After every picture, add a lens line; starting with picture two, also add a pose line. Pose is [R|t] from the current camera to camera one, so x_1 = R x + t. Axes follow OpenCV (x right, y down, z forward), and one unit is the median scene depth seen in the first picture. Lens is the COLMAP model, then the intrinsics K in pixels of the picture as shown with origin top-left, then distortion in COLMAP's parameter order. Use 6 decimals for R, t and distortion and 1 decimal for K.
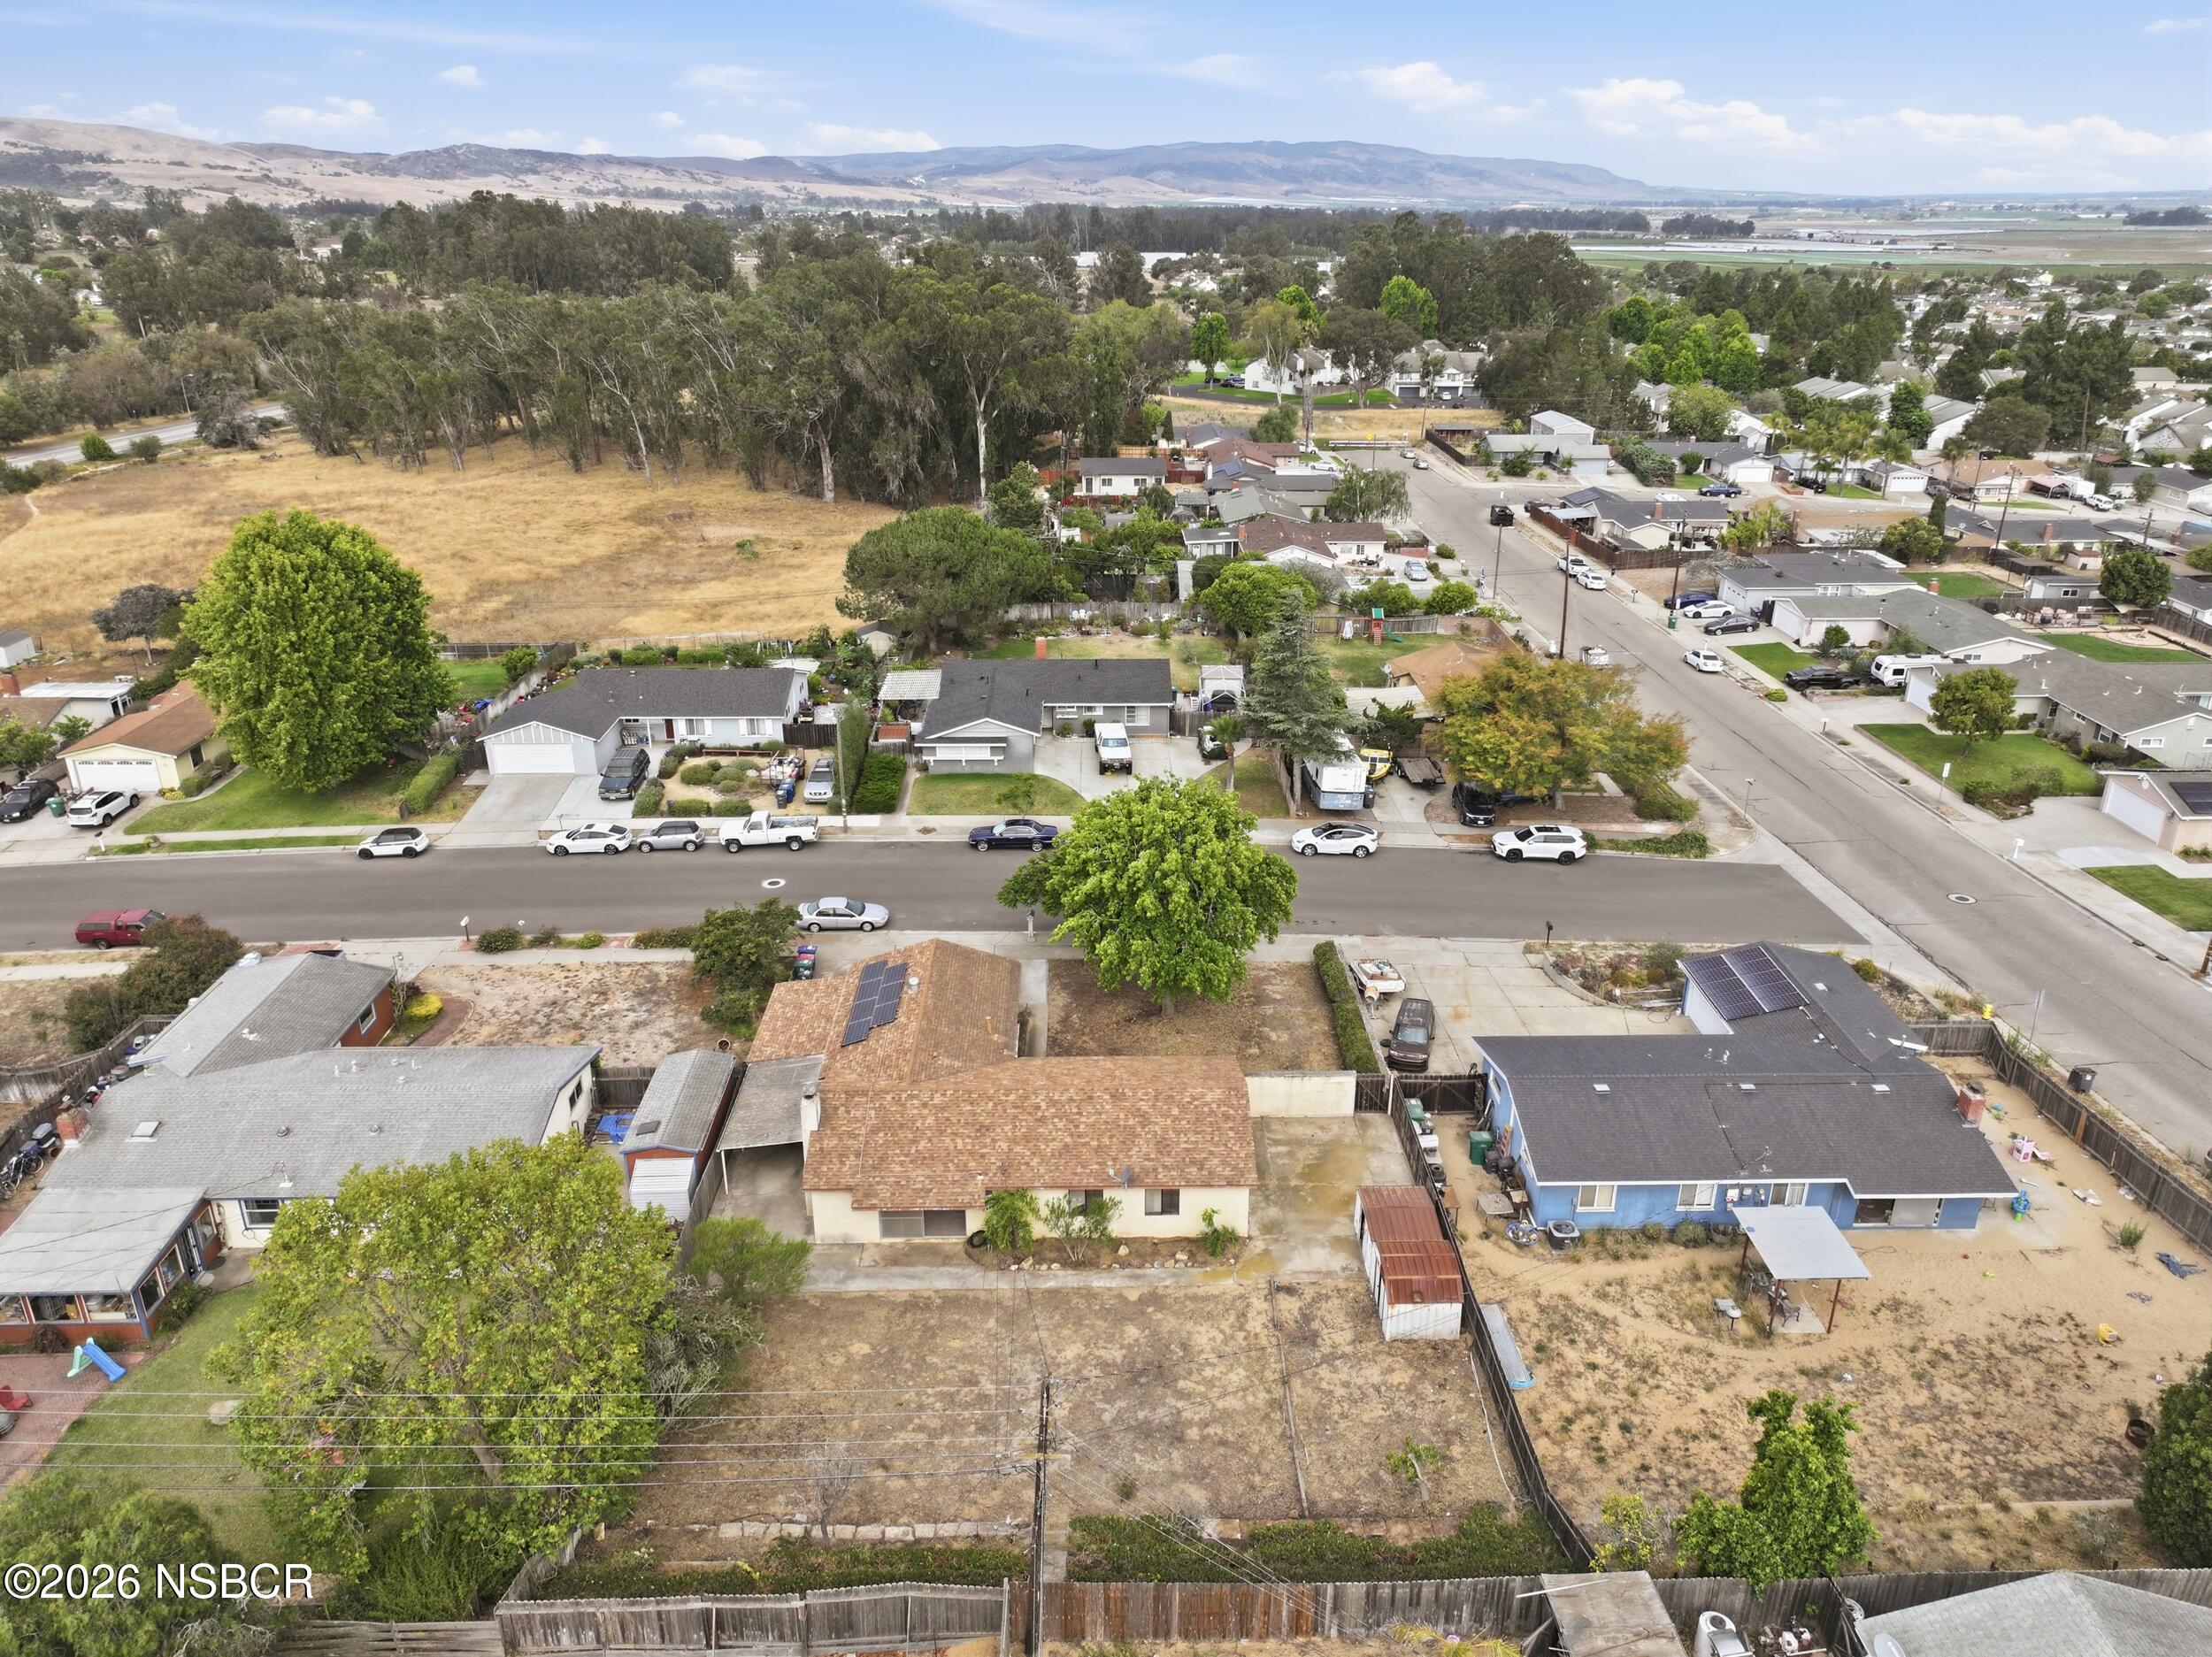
lens RADIAL K [[1552.7, 0, 1117.1], [0, 1552.7, 820.4], [0, 0, 1]] dist [-0.000466, 0.019361]
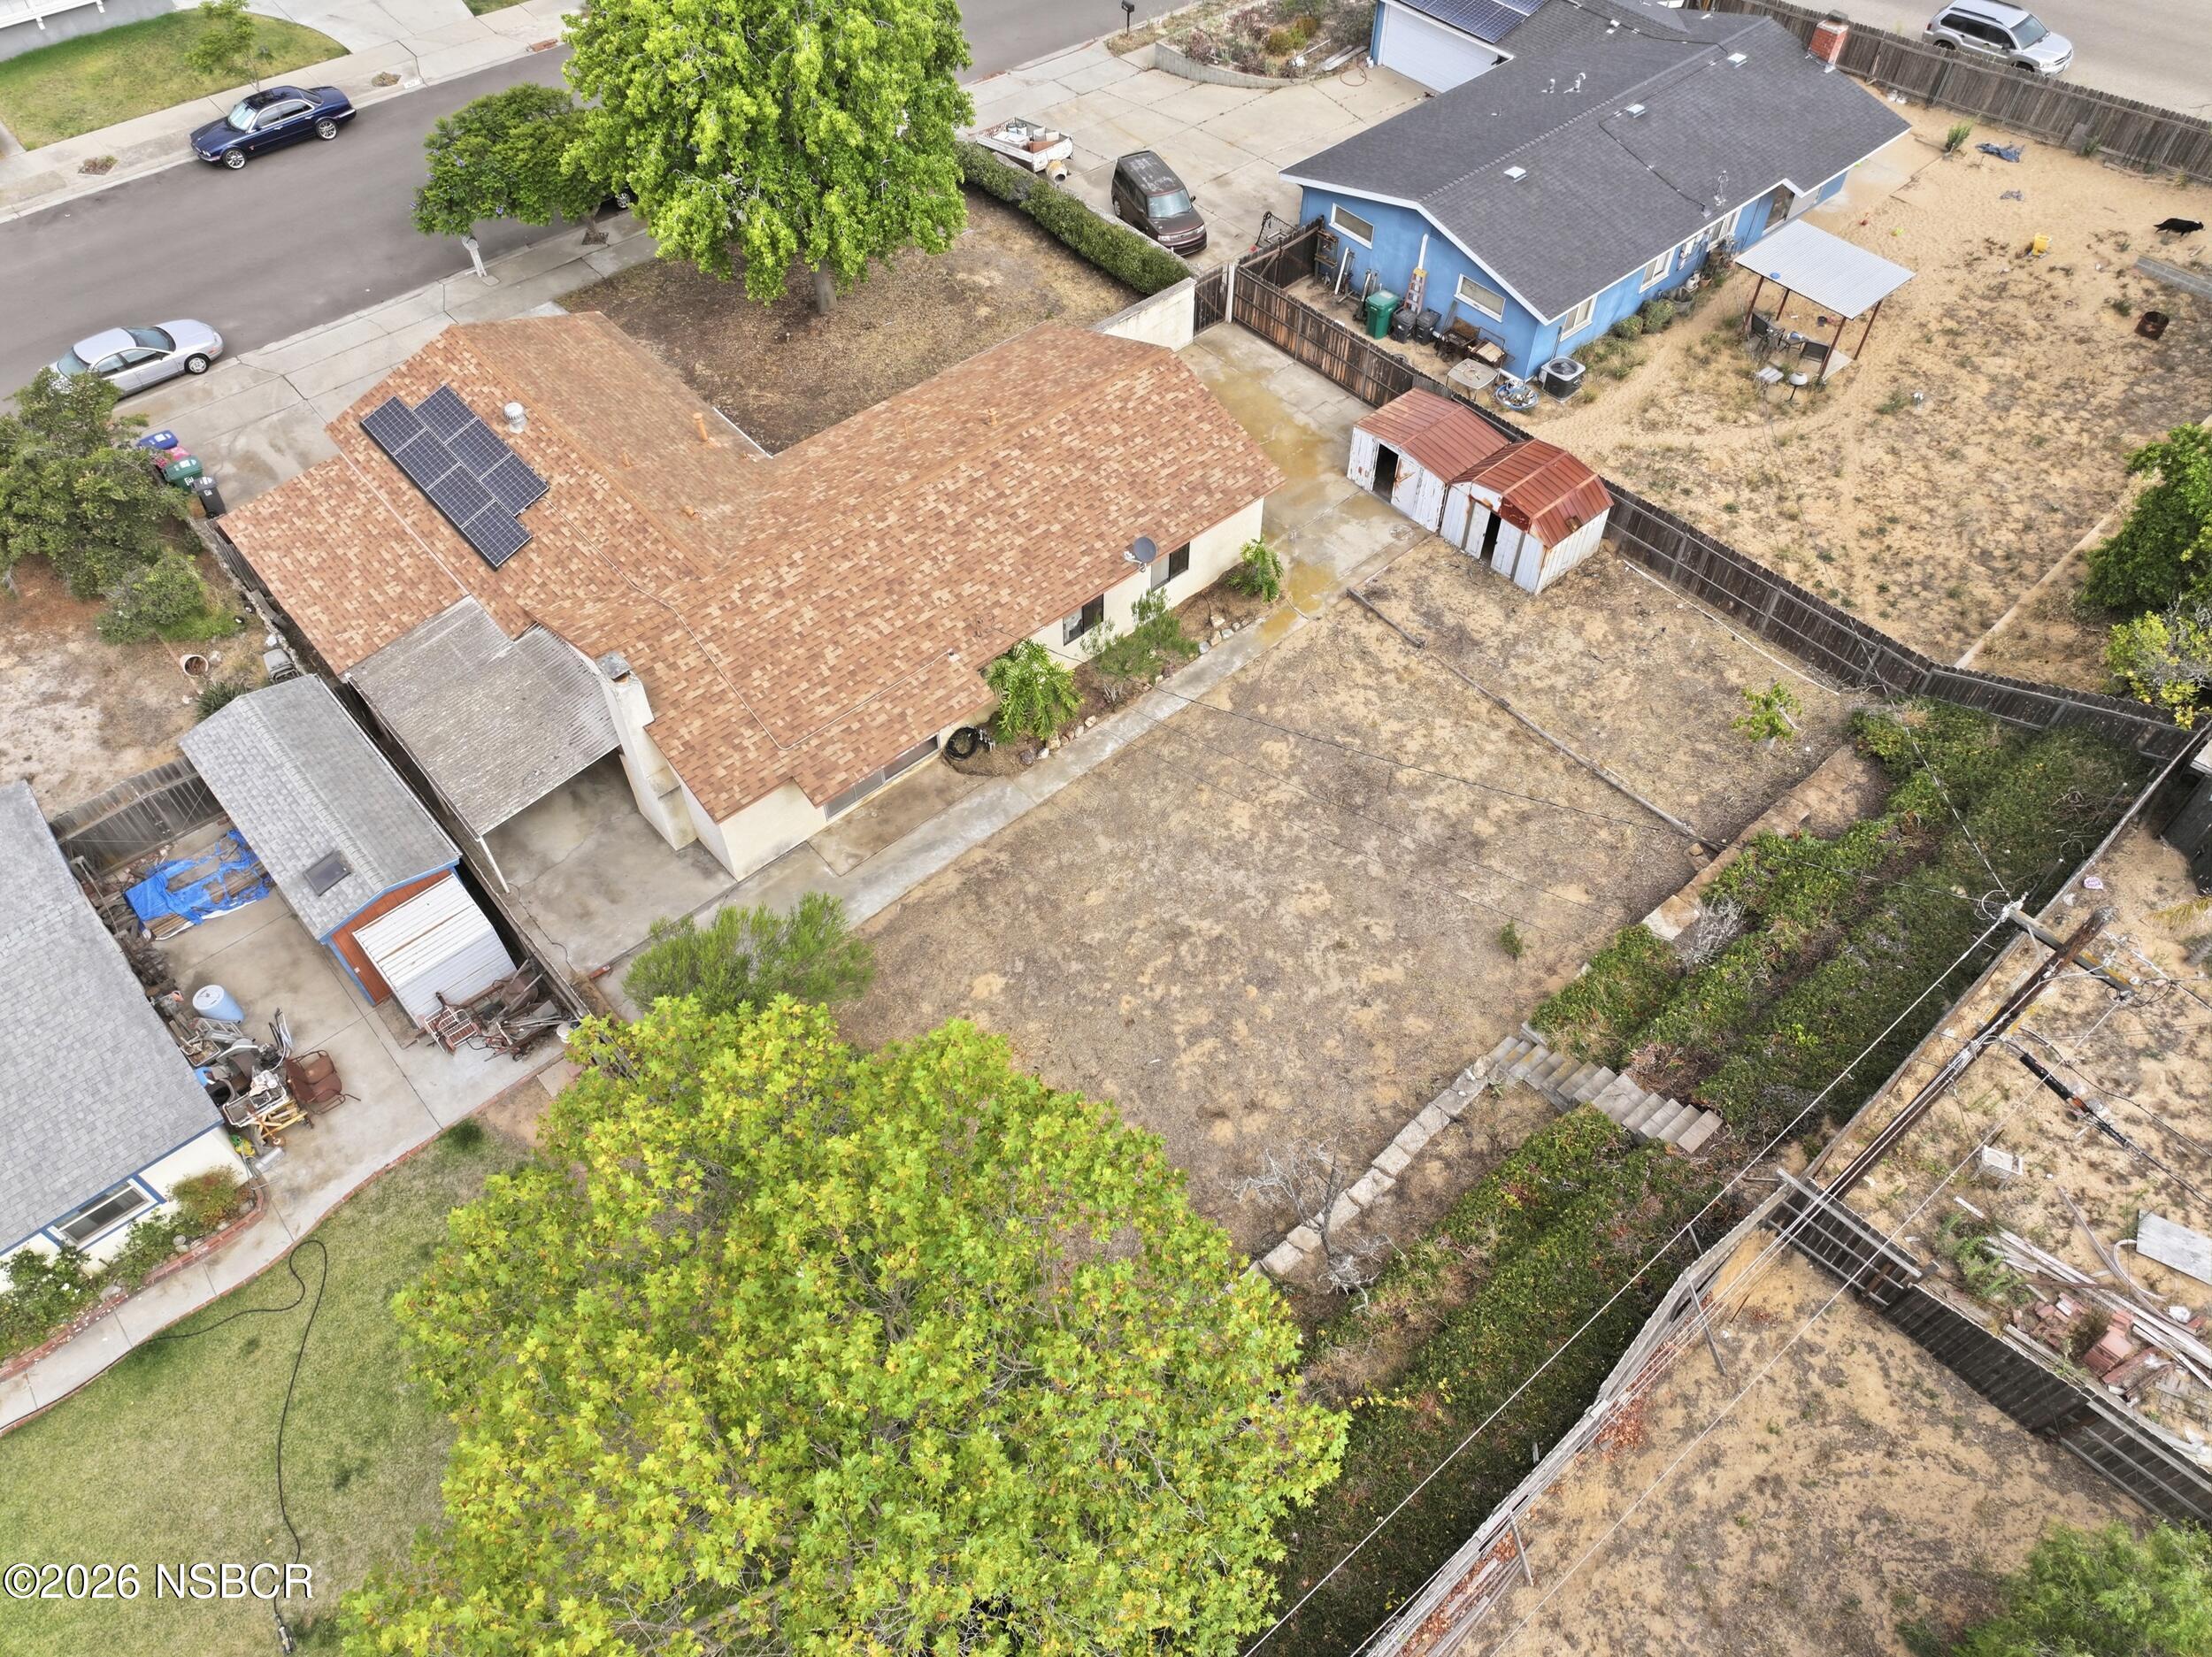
lens RADIAL K [[1552.7, 0, 1117.1], [0, 1552.7, 820.4], [0, 0, 1]] dist [-0.000466, 0.019361]
pose [[0.762923, -0.504124, 0.404732, -0.183070], [0.244194, 0.804380, 0.541610, -0.018433], [-0.598597, -0.314374, 0.736784, 0.285539]]
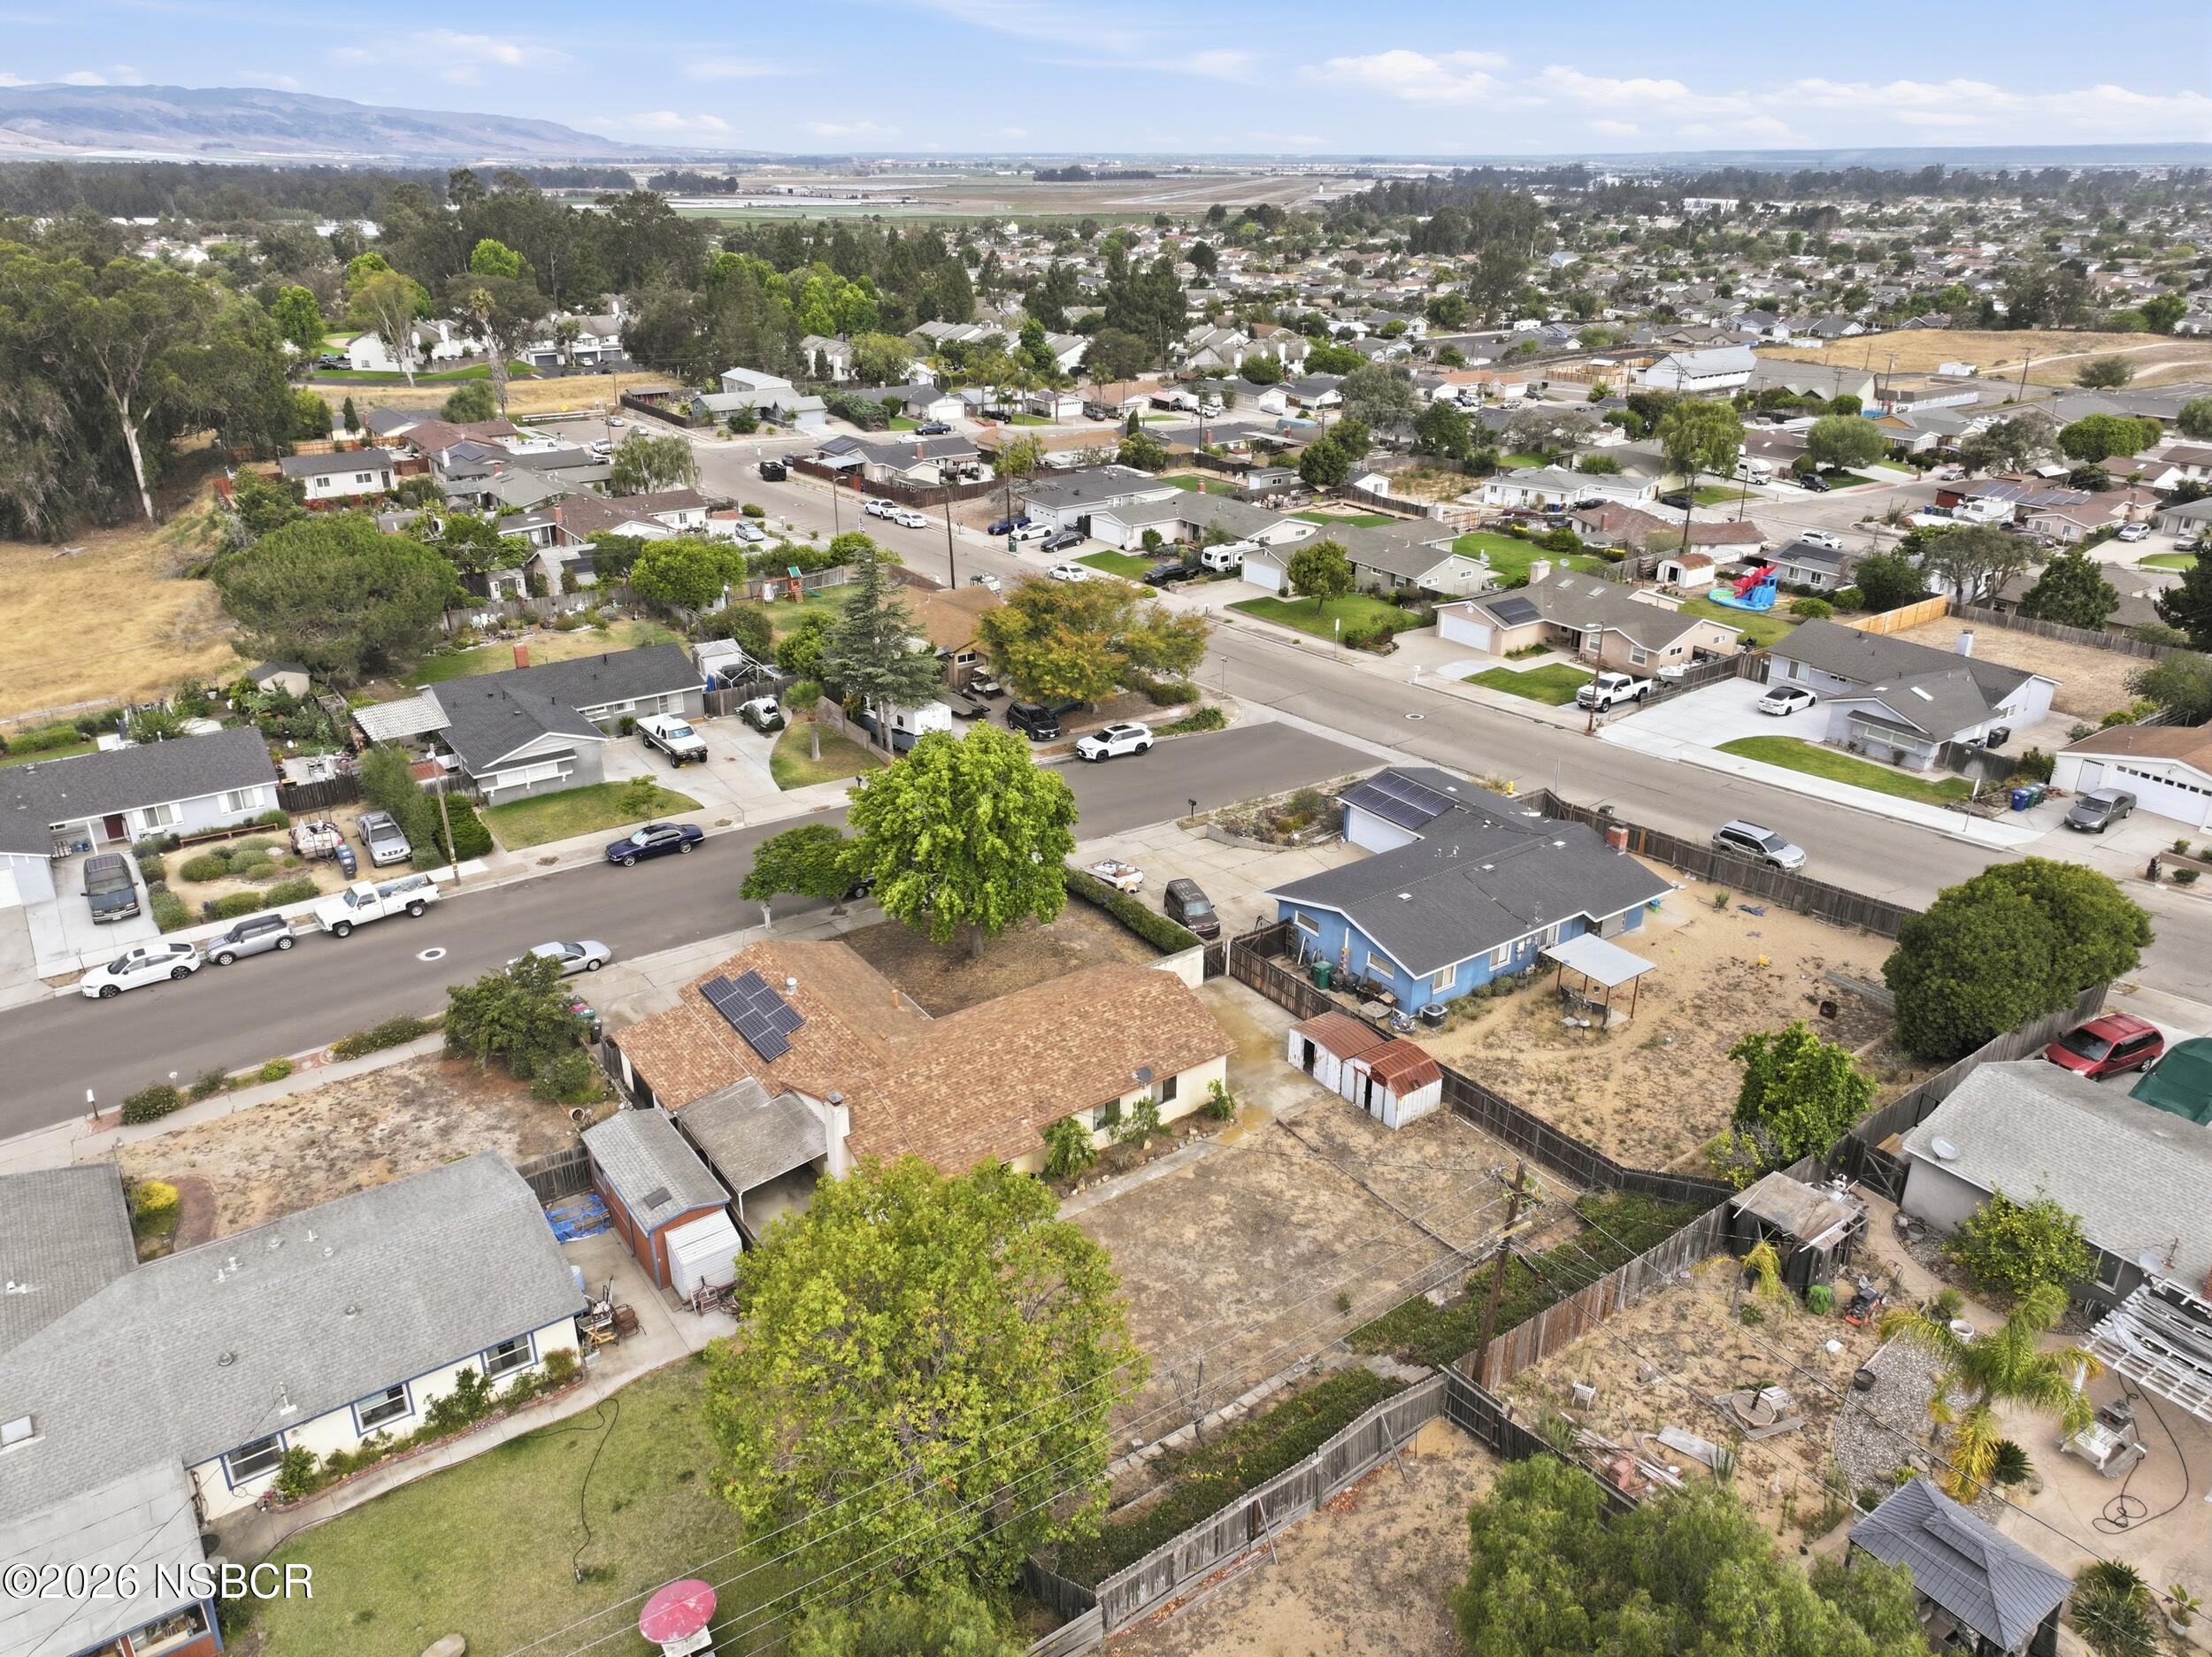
lens RADIAL K [[1552.7, 0, 1117.1], [0, 1552.7, 820.4], [0, 0, 1]] dist [-0.000466, 0.019361]
pose [[0.826708, -0.223008, 0.516548, -0.303220], [0.210762, 0.973992, 0.083185, -0.021666], [-0.521665, 0.040099, 0.852208, 0.046968]]
